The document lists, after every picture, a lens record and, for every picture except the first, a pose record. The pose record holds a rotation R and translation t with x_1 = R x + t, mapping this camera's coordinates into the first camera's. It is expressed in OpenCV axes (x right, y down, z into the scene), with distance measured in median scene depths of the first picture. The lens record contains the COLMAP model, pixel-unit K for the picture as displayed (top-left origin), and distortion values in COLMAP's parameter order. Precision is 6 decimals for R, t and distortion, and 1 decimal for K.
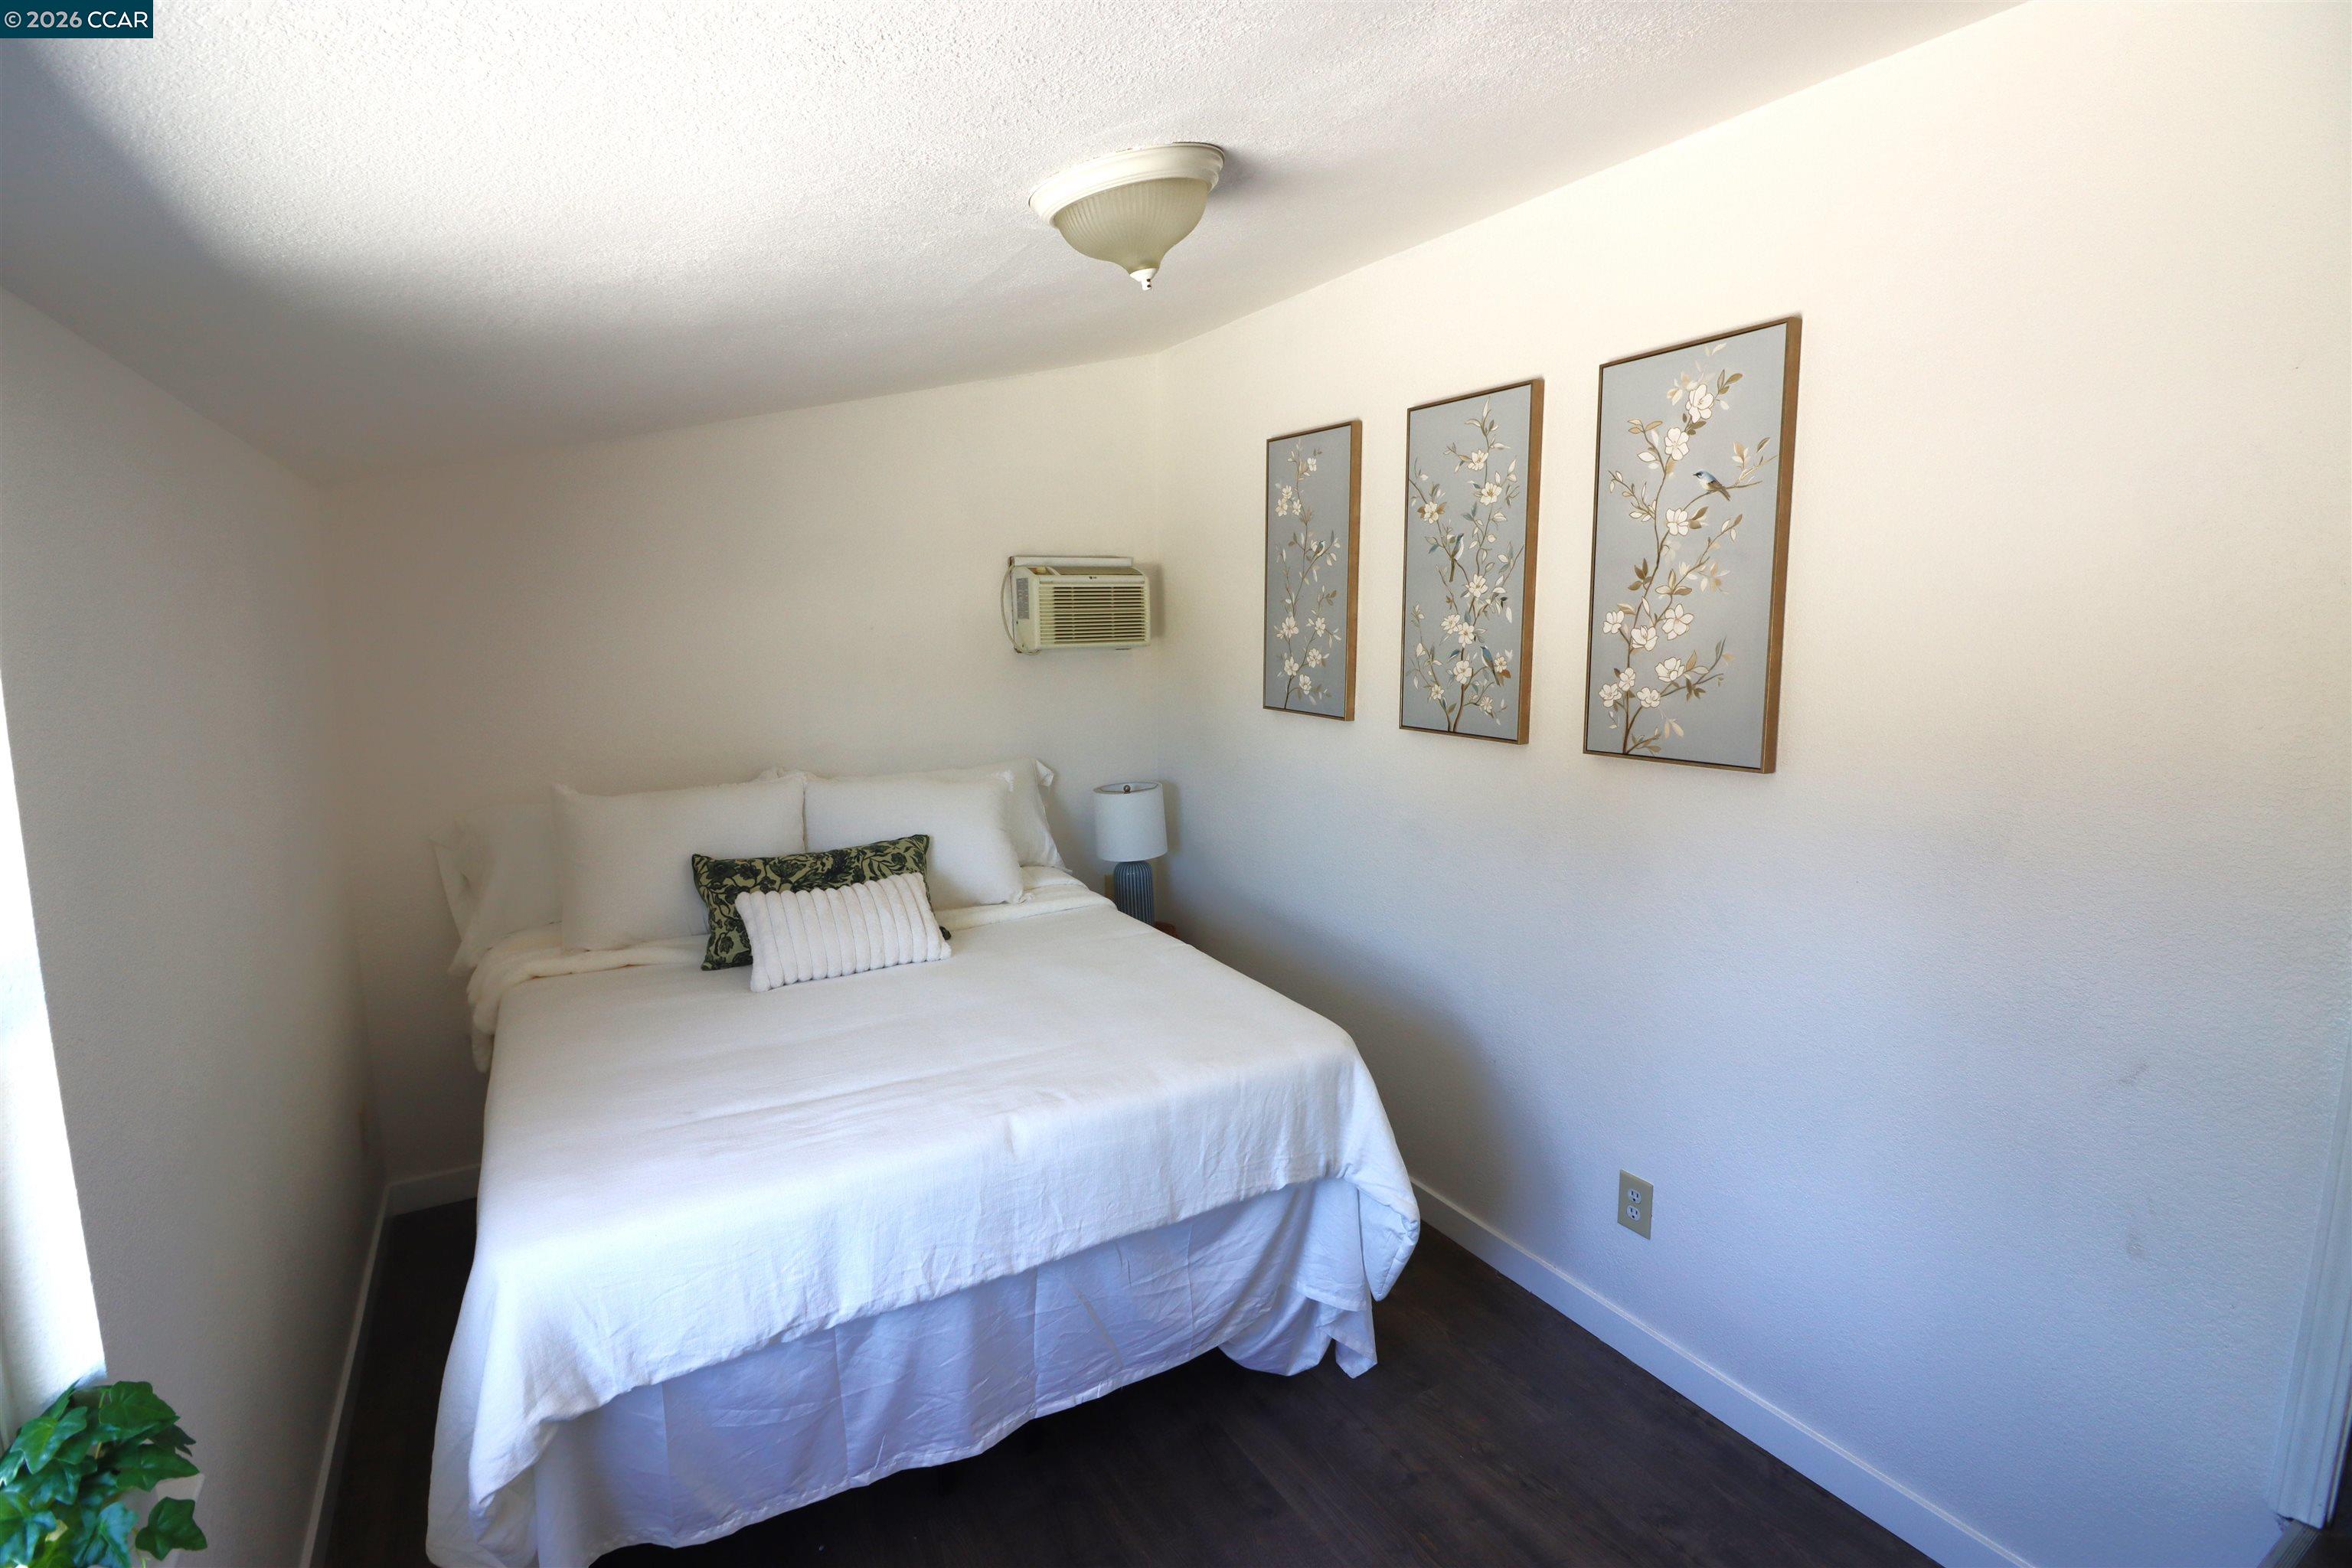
lens RADIAL K [[1083.1, 0, 1162.2], [0, 1083.1, 764.0], [0, 0, 1]] dist [0.000158, -0.018601]
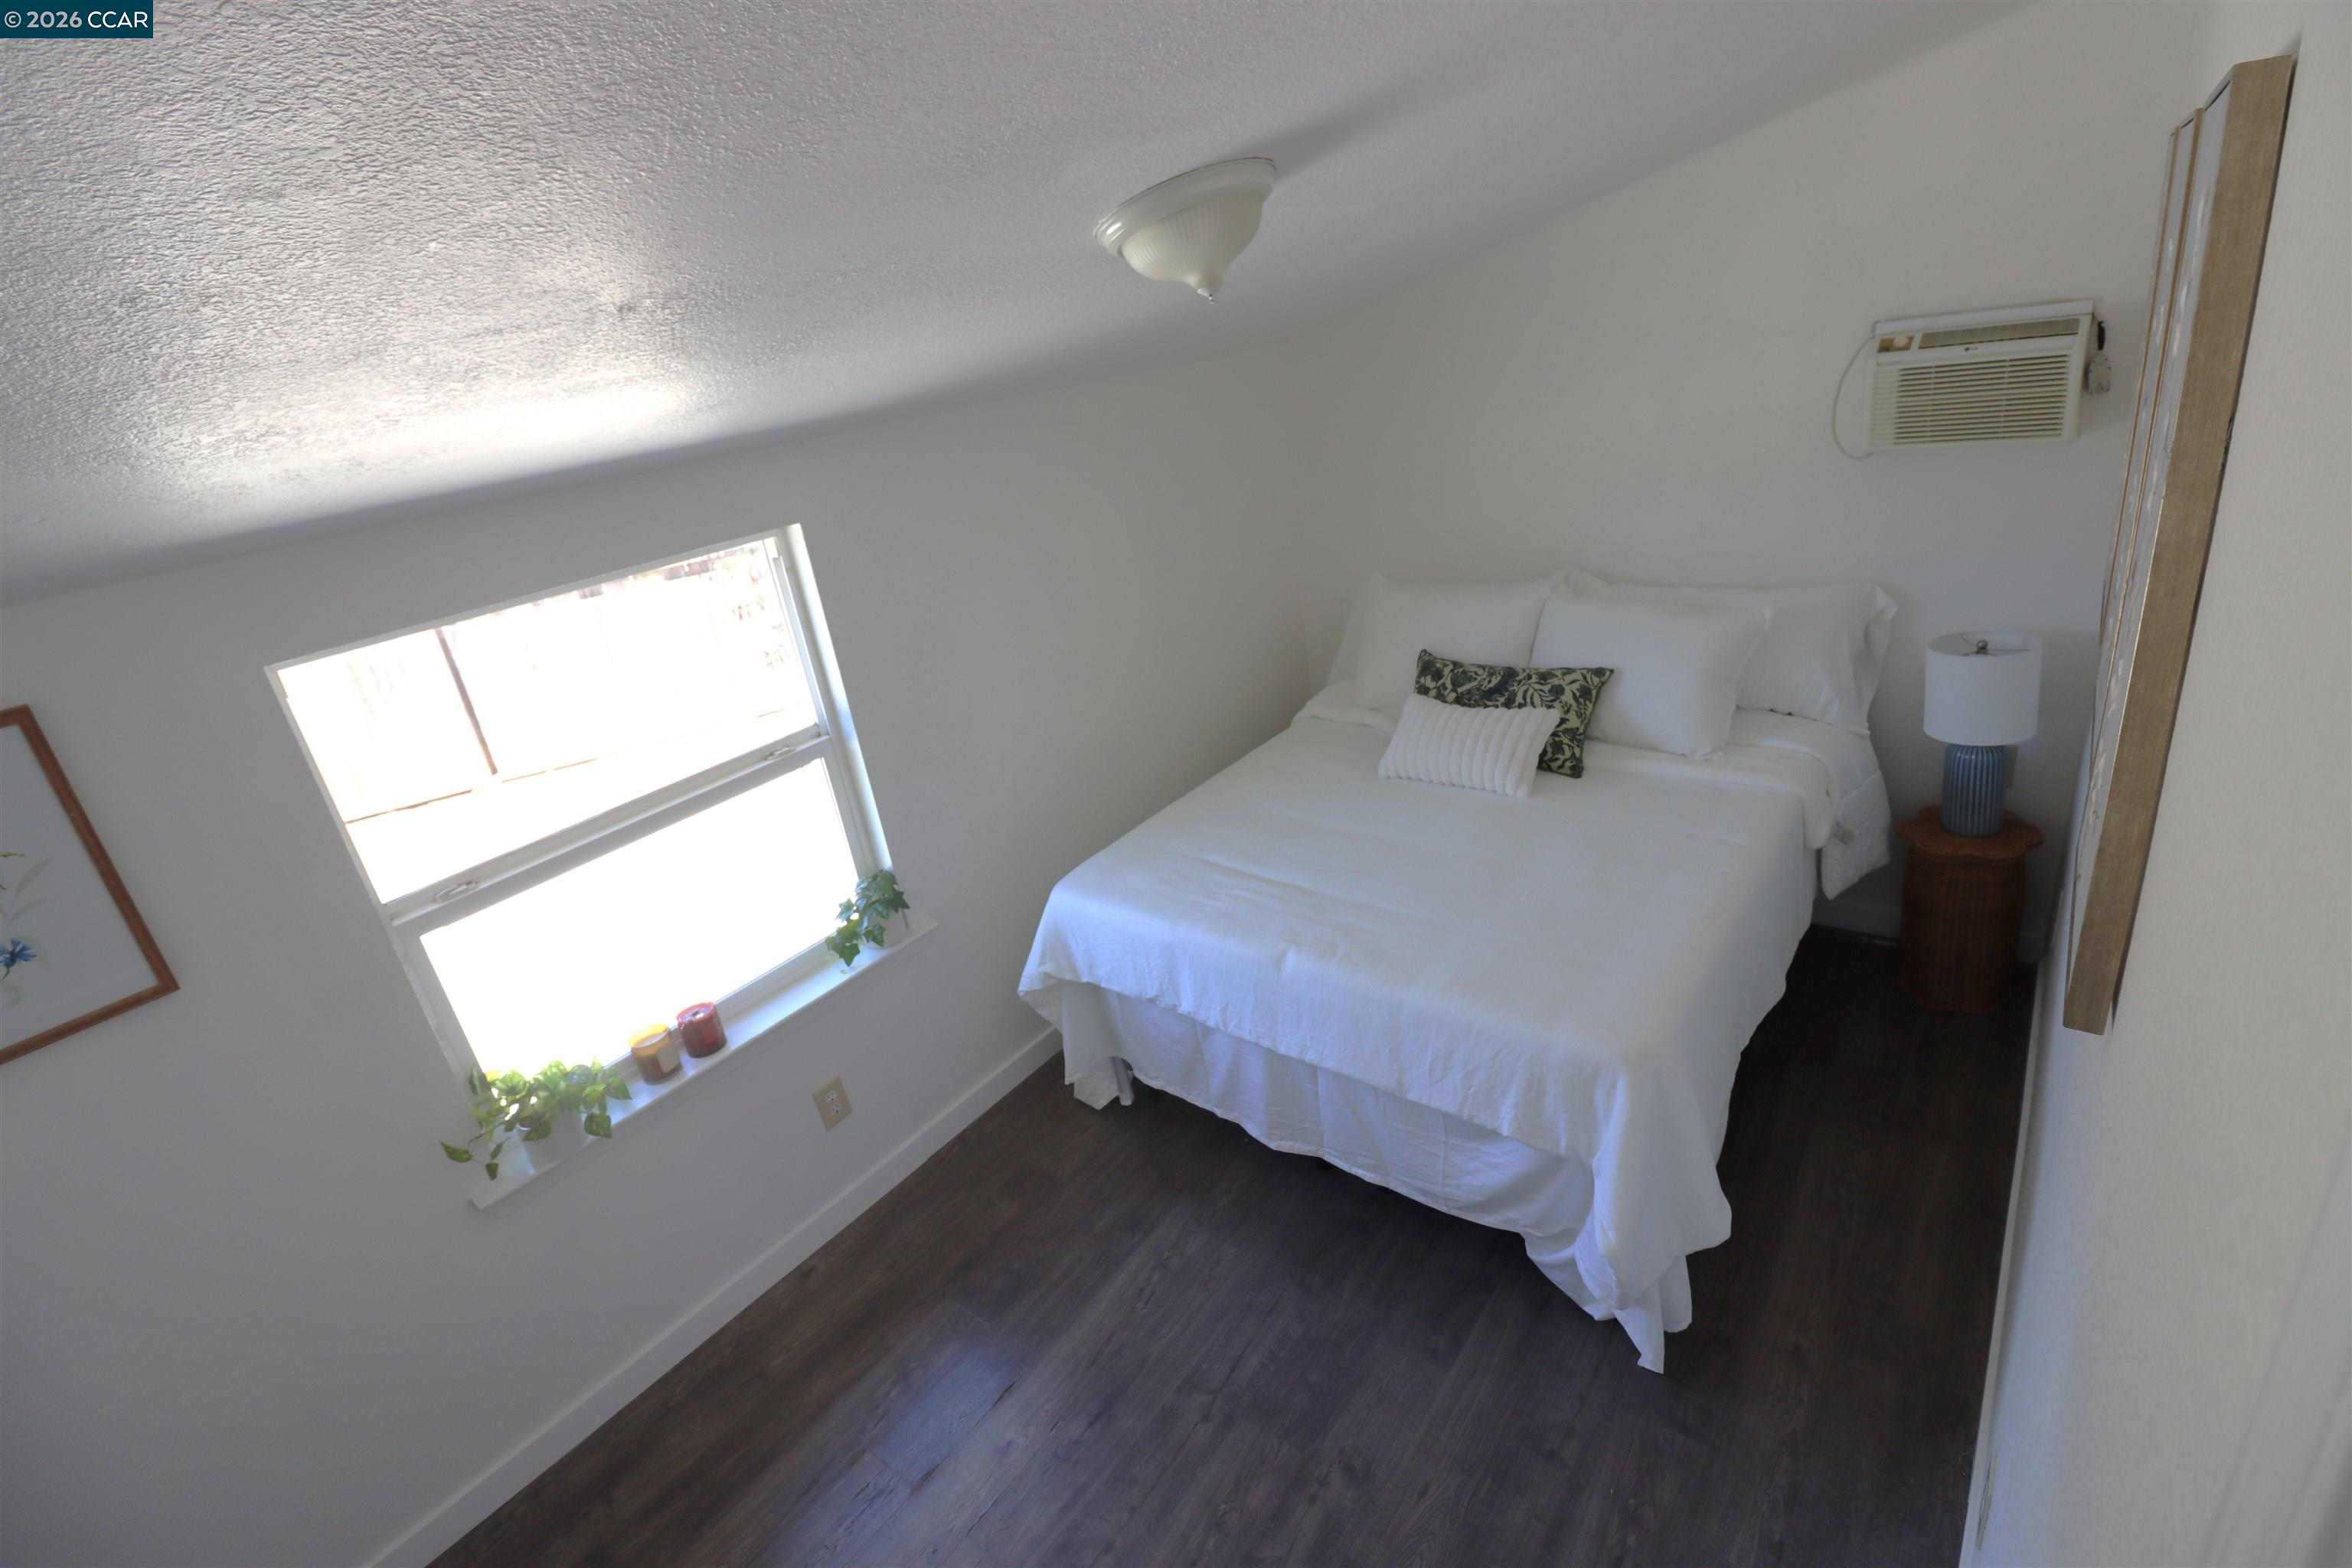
lens RADIAL K [[1068.5, 0, 1177.0], [0, 1068.5, 743.3], [0, 0, 1]] dist [0.000486, -0.024875]
pose [[0.359778, 0.288648, -0.887266, 0.789165], [0.021559, 0.948118, 0.317187, -0.282641], [0.932789, -0.133245, 0.334889, 0.435353]]
